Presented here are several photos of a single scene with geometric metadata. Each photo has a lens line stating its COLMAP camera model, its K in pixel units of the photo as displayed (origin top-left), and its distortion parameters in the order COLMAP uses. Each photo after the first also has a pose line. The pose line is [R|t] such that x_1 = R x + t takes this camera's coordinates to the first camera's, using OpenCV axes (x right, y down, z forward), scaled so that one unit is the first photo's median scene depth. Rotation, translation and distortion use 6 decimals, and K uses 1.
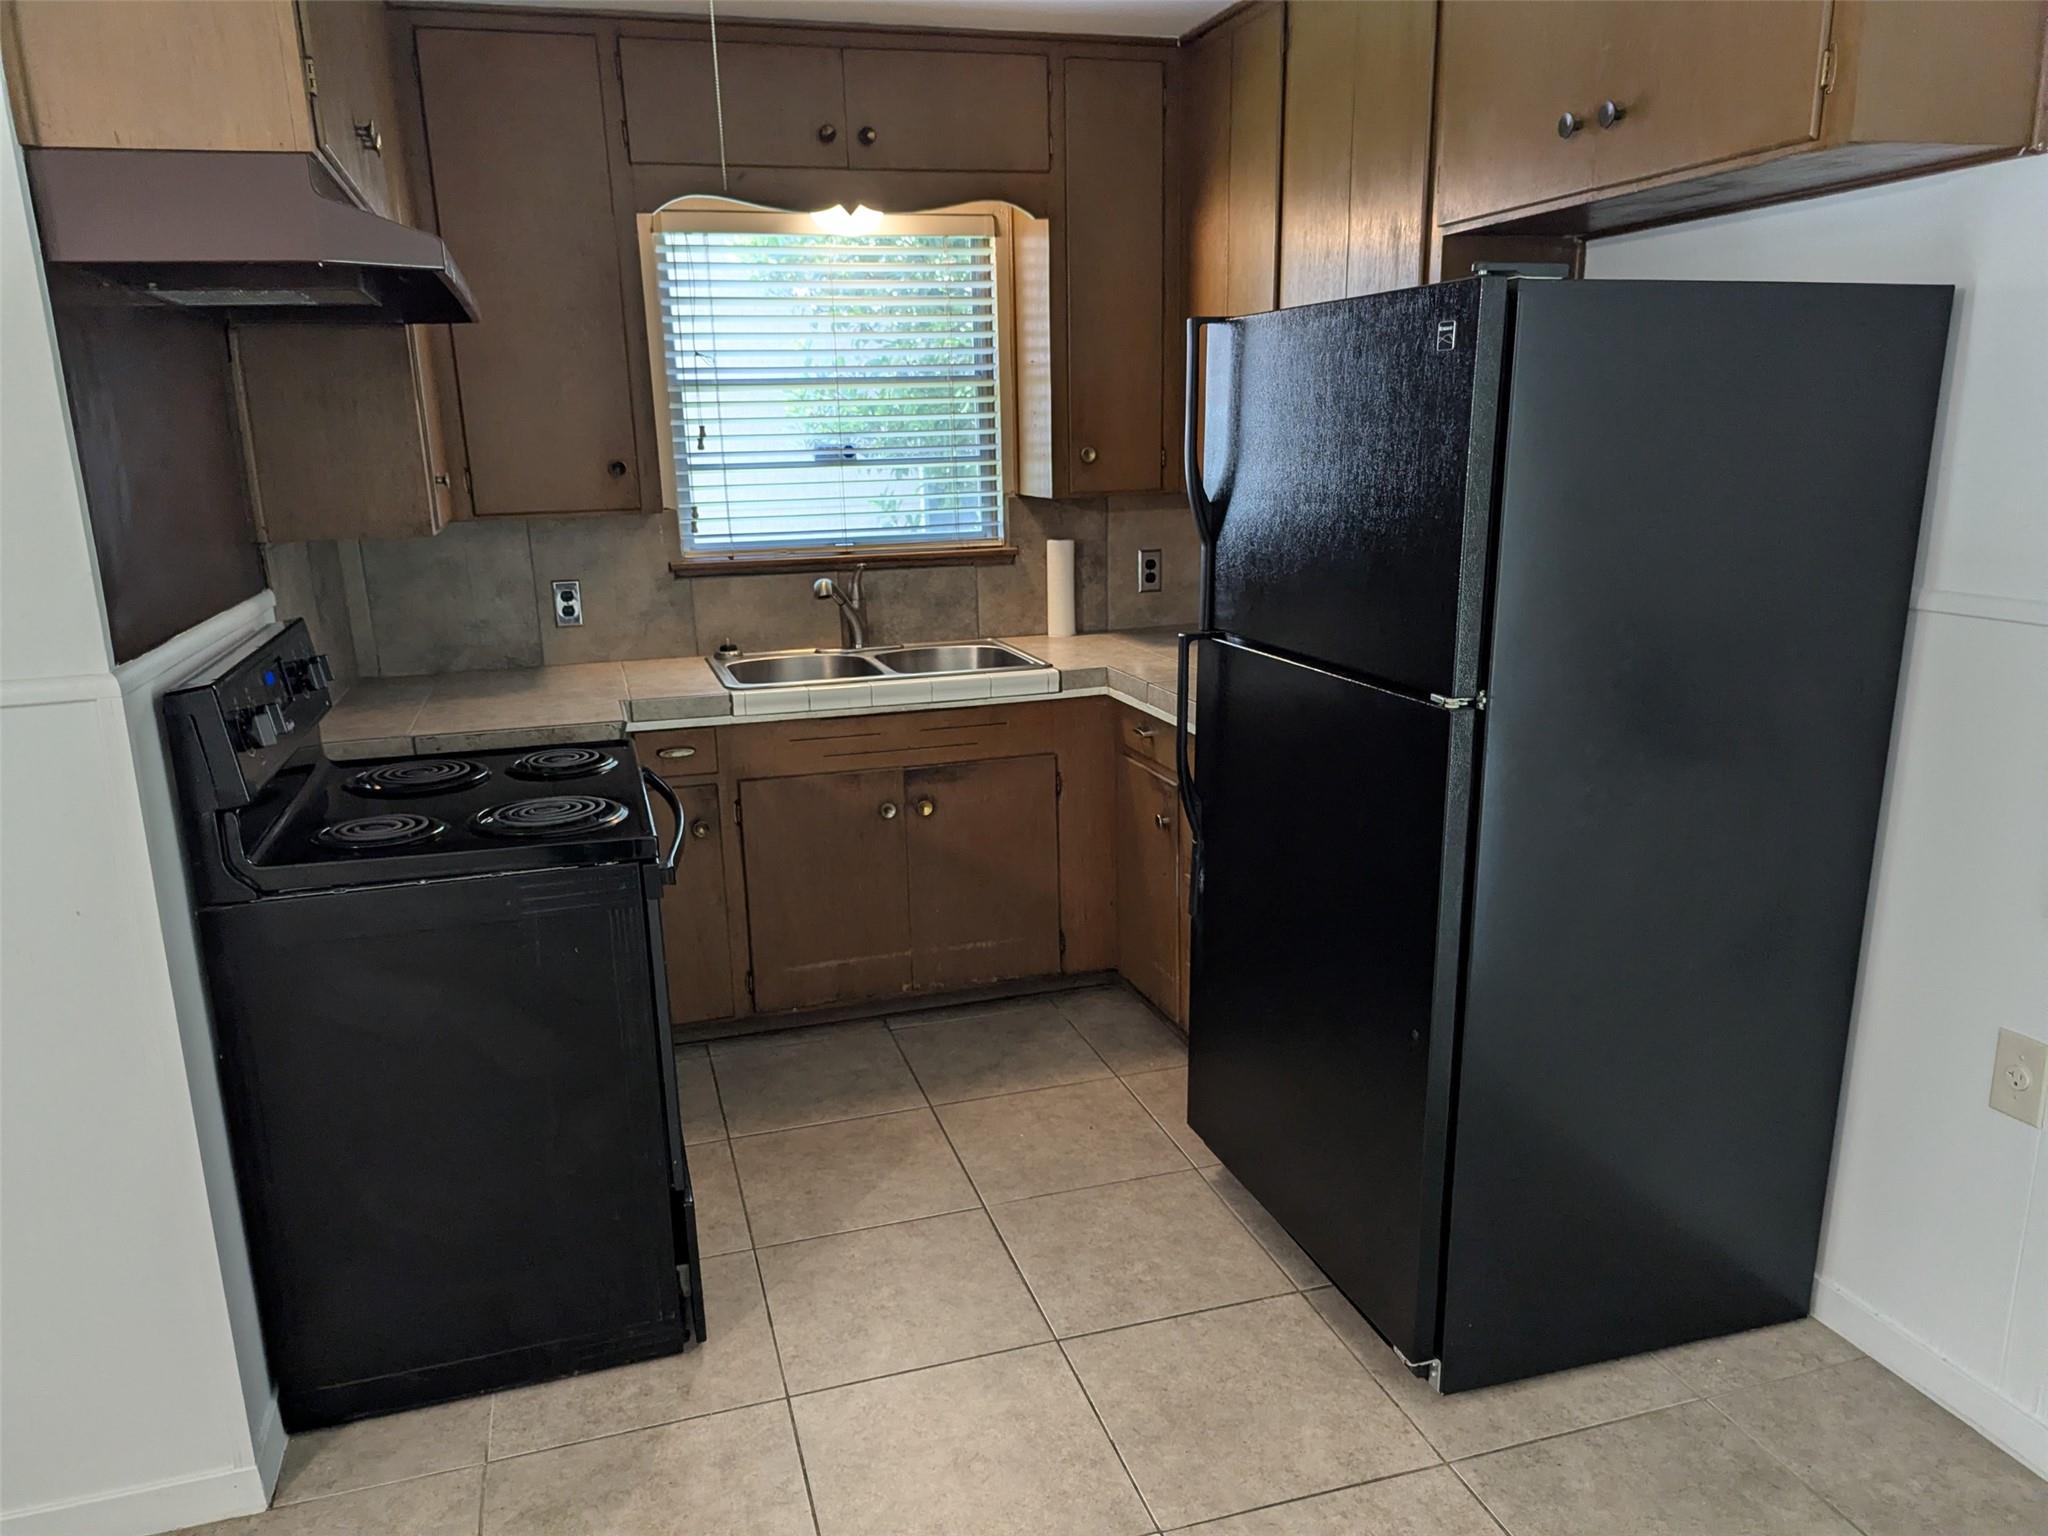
lens RADIAL K [[1424.5, 0, 1034.2], [0, 1424.5, 798.5], [0, 0, 1]] dist [0.055274, -0.042866]
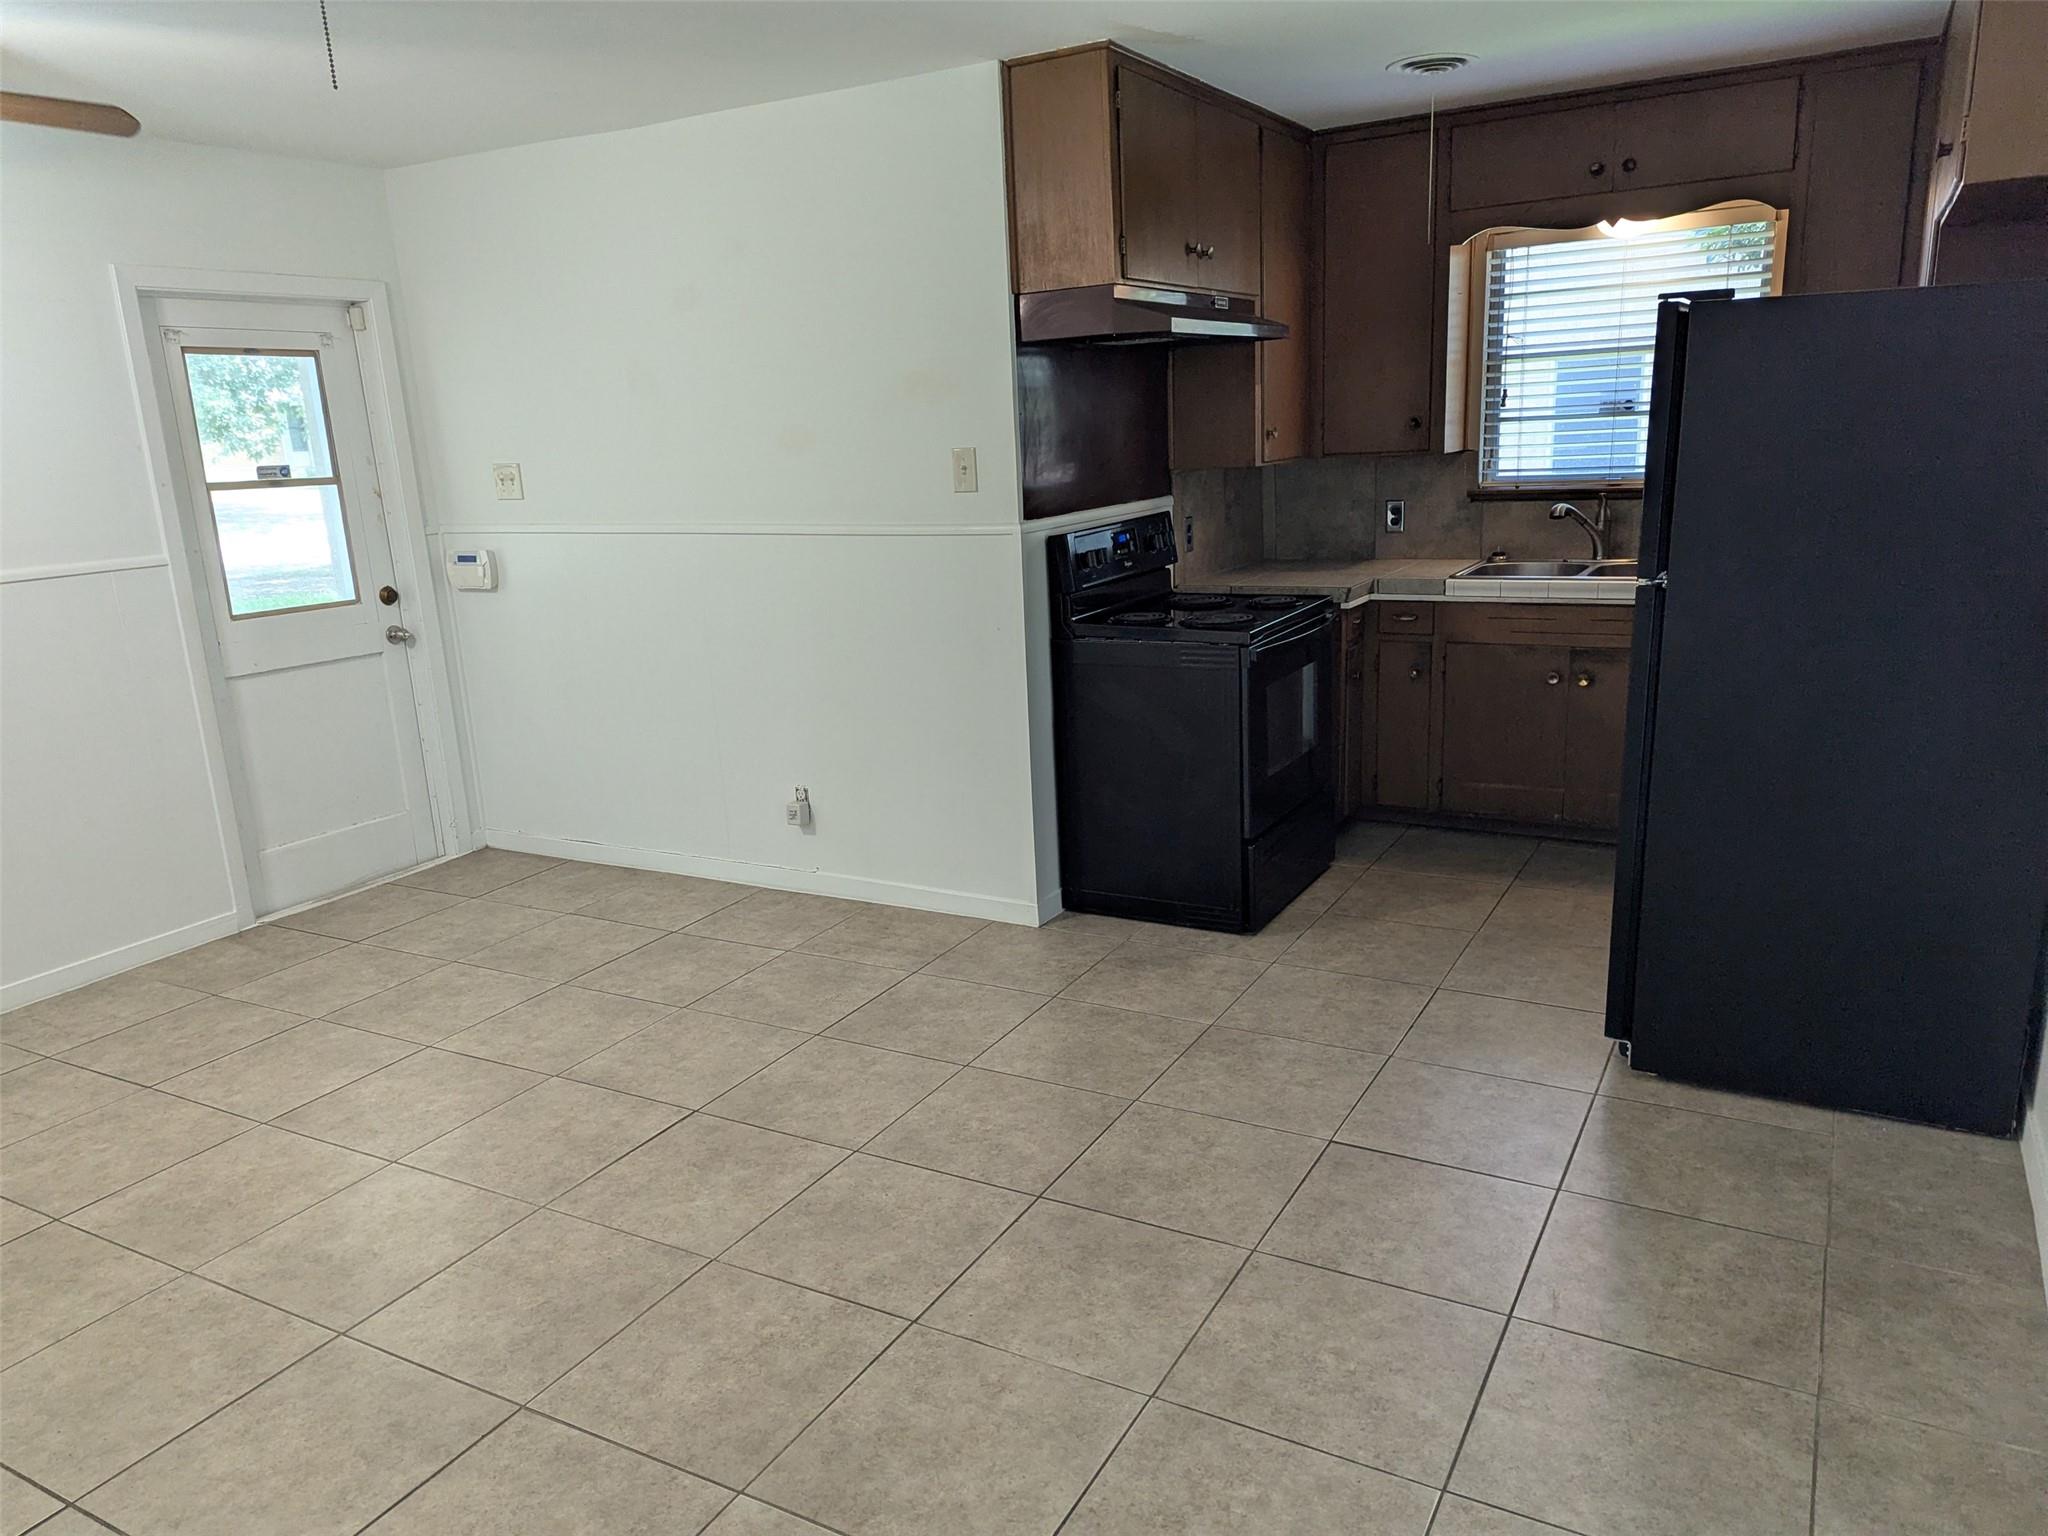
lens RADIAL K [[1424.5, 0, 1034.2], [0, 1424.5, 798.5], [0, 0, 1]] dist [0.055274, -0.042866]
pose [[0.684547, 0.179667, -0.706481, 0.521160], [-0.150793, 0.983090, 0.103901, 0.051733], [0.713202, 0.035407, 0.700064, -0.280275]]
